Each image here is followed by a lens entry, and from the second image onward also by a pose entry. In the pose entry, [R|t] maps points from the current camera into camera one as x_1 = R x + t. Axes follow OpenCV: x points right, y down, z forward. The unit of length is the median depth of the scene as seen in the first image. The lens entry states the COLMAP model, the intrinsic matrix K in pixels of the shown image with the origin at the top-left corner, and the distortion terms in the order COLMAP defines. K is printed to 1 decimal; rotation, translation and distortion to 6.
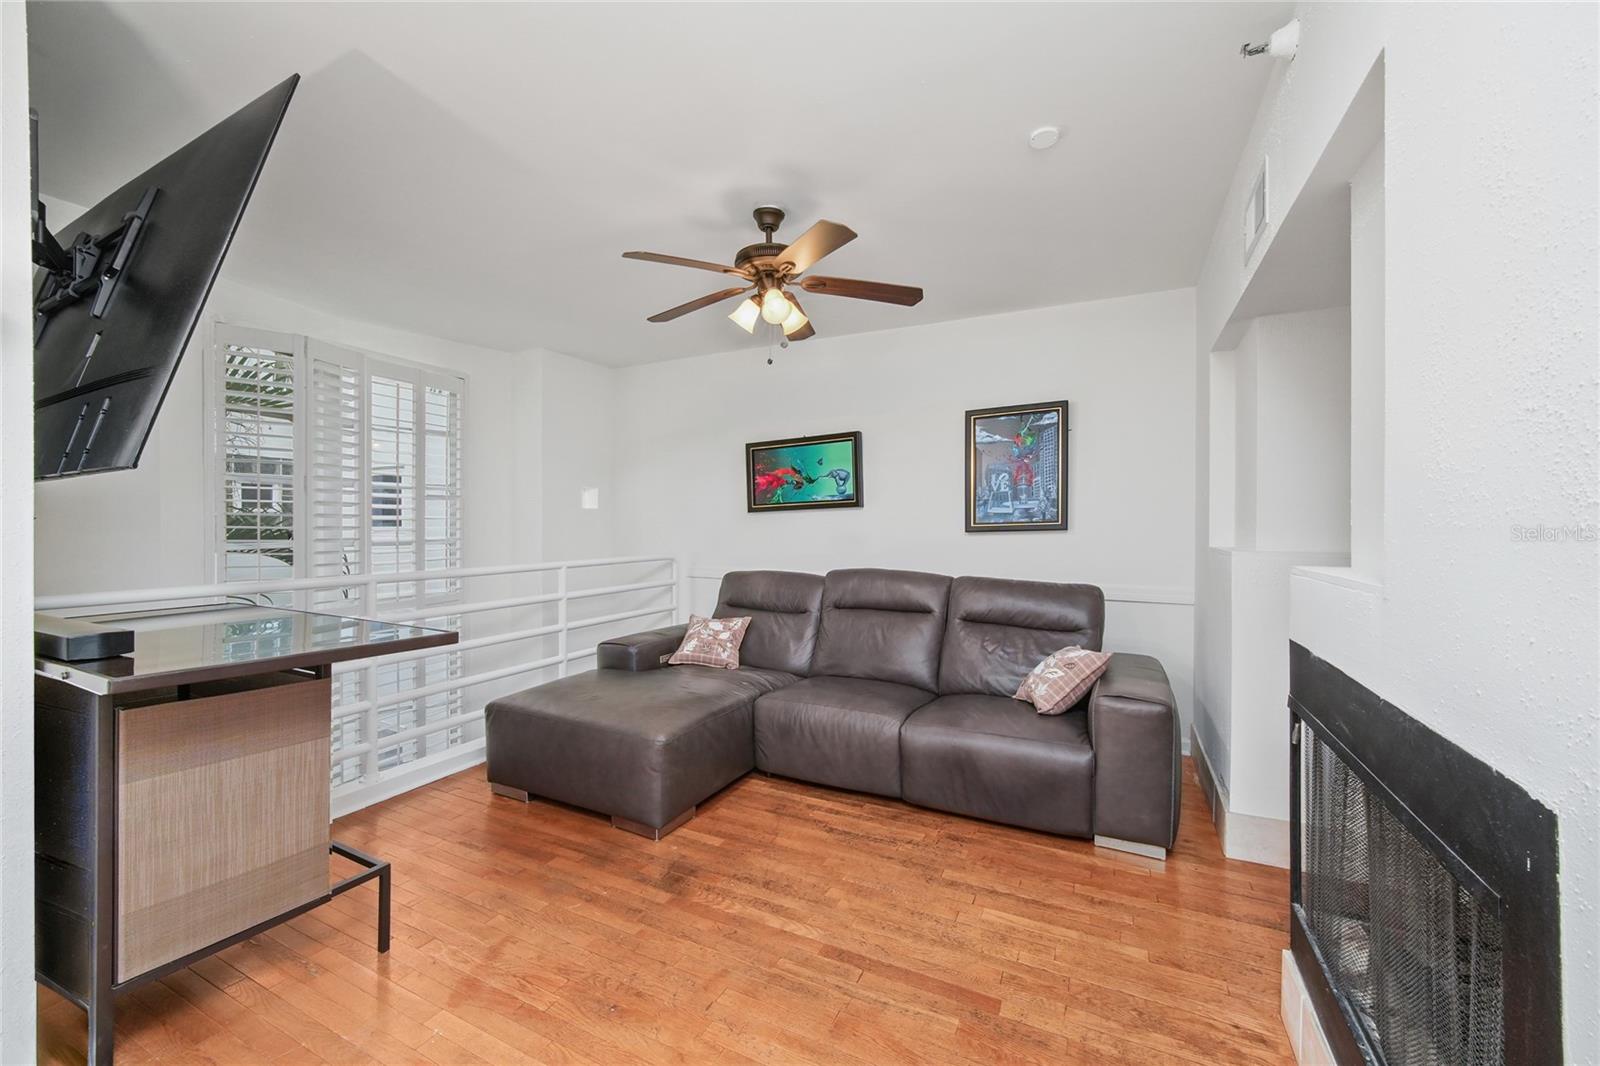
lens RADIAL K [[632.0, 0, 796.1], [0, 632.0, 531.6], [0, 0, 1]] dist [-0.001078, 0.000131]
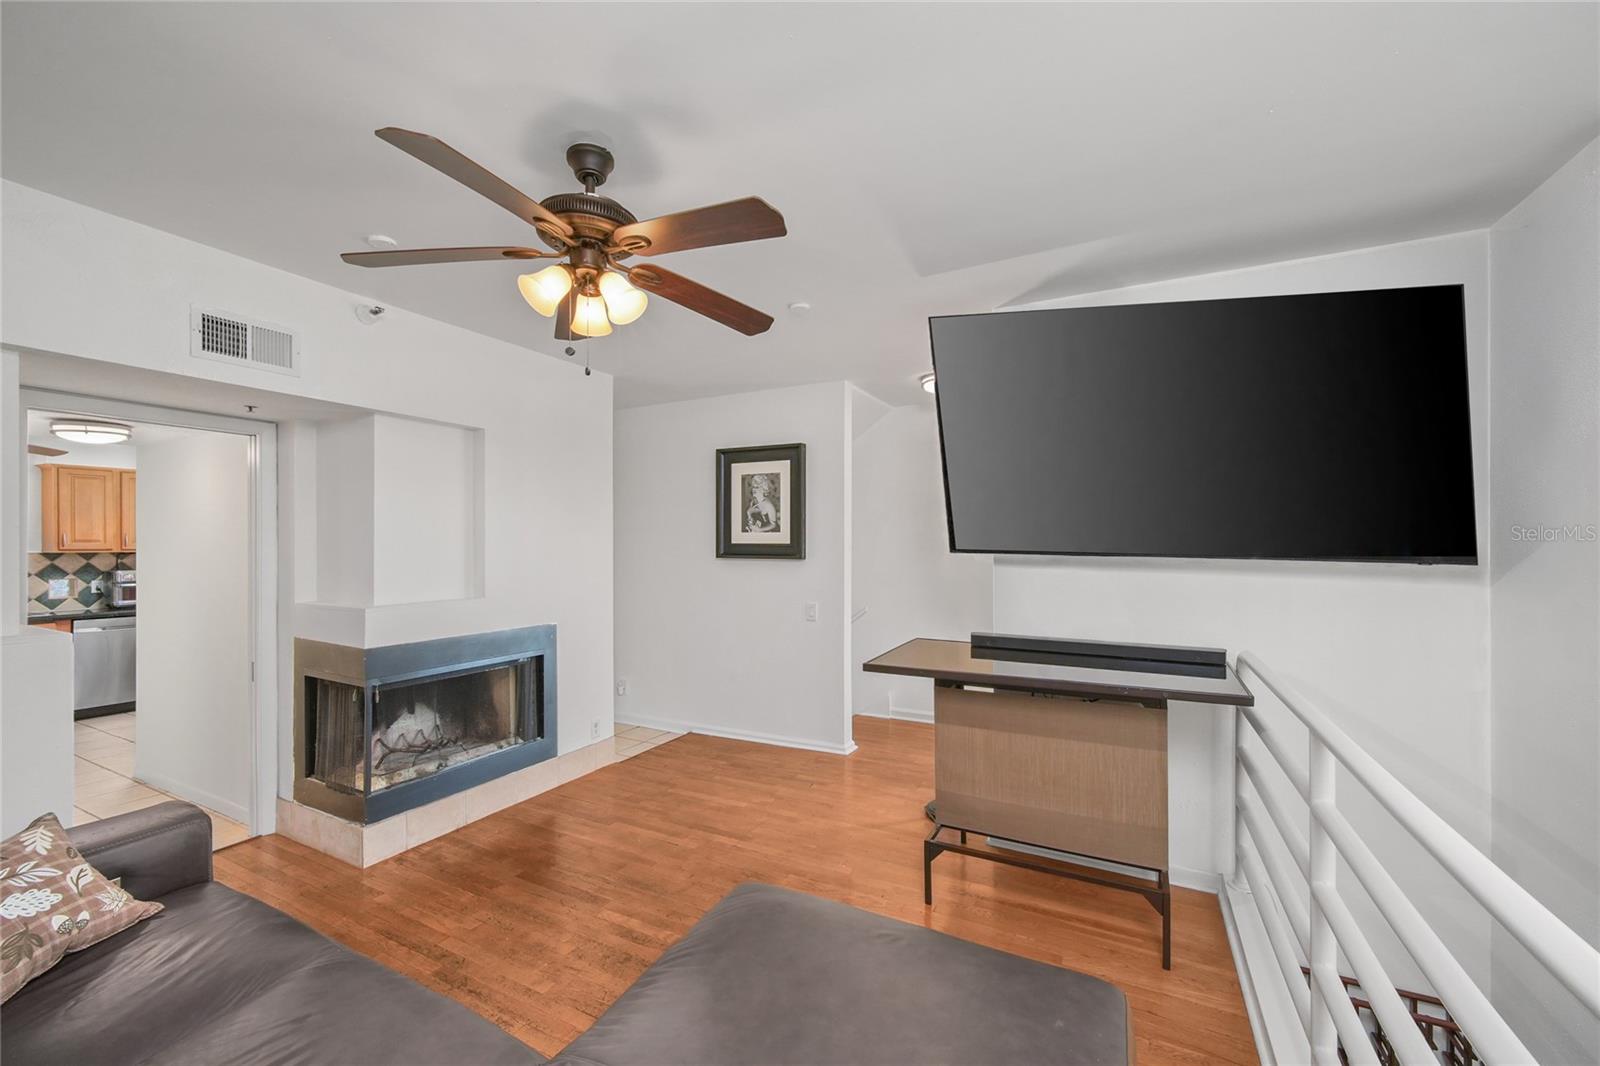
lens RADIAL K [[632.0, 0, 799.9], [0, 632.0, 543.9], [0, 0, 1]] dist [-0.001078, 0.000131]
pose [[-0.999993, 0.003226, 0.002124, -0.340992], [0.003225, 0.999995, -0.000423, -0.098001], [-0.002126, -0.000416, -0.999998, 2.109911]]
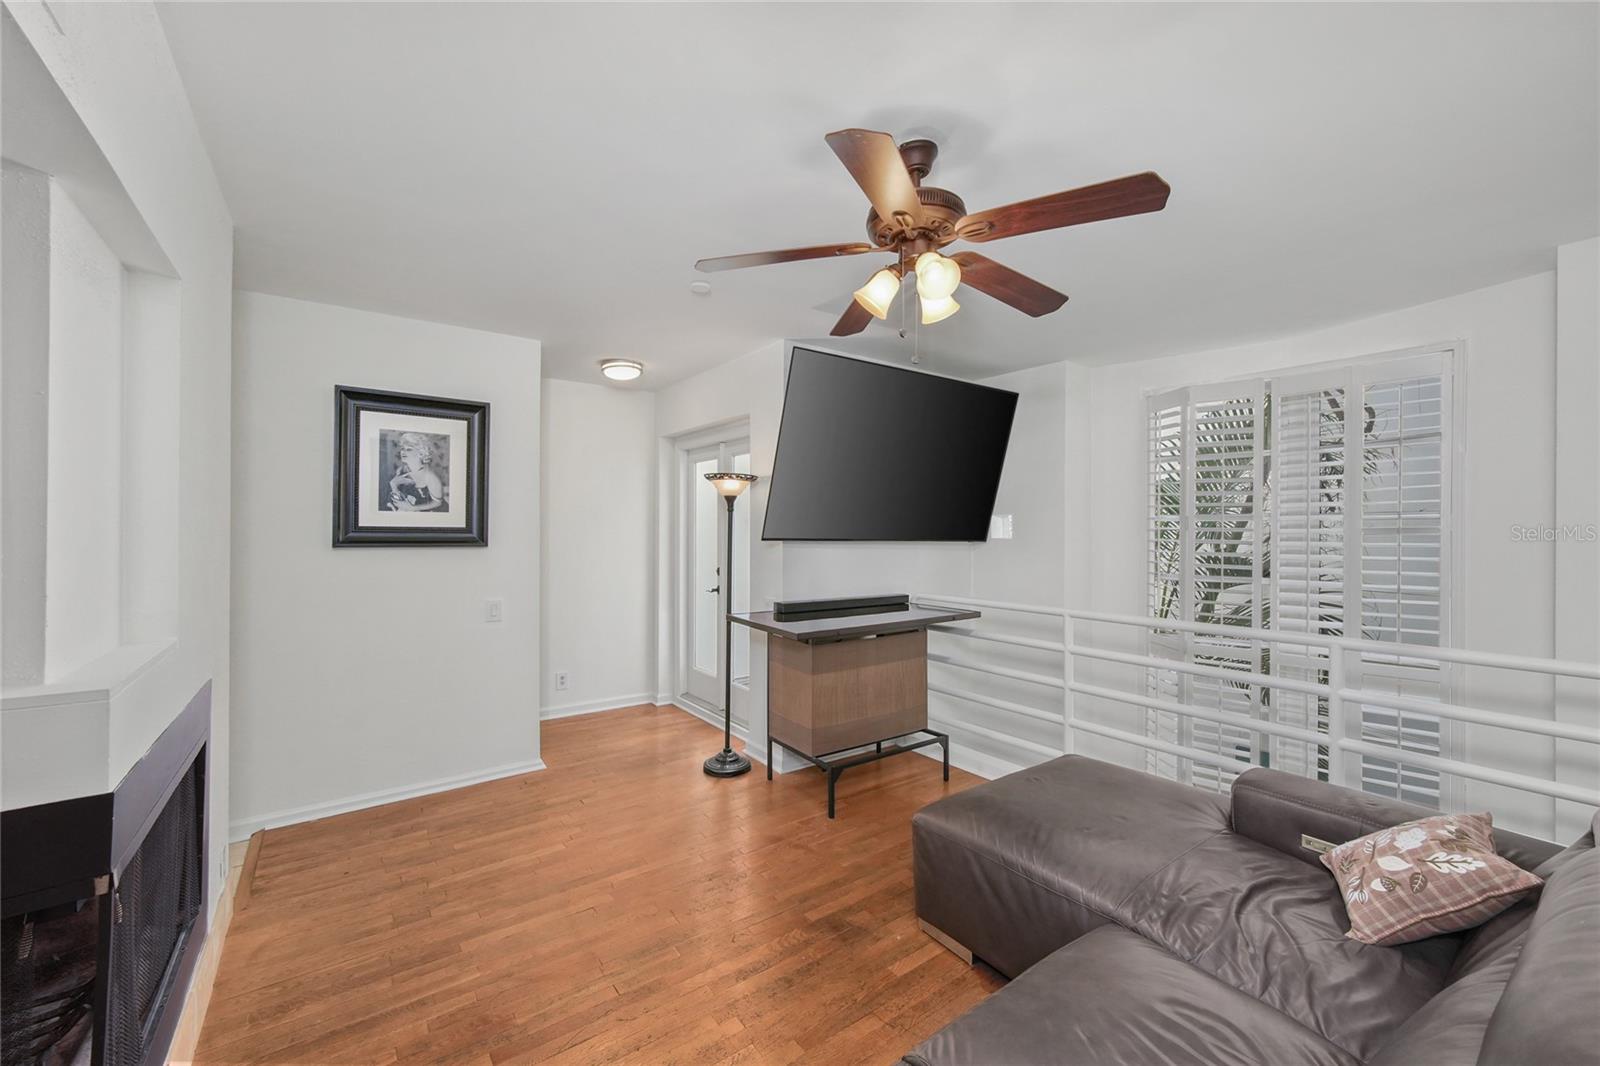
lens RADIAL K [[632.0, 0, 791.6], [0, 632.0, 527.0], [0, 0, 1]] dist [-0.001078, 0.000131]
pose [[-0.461502, -0.003661, -0.887131, 0.804734], [-0.003540, 0.999991, -0.002284, -0.099861], [0.887132, 0.002087, -0.461511, 1.508159]]
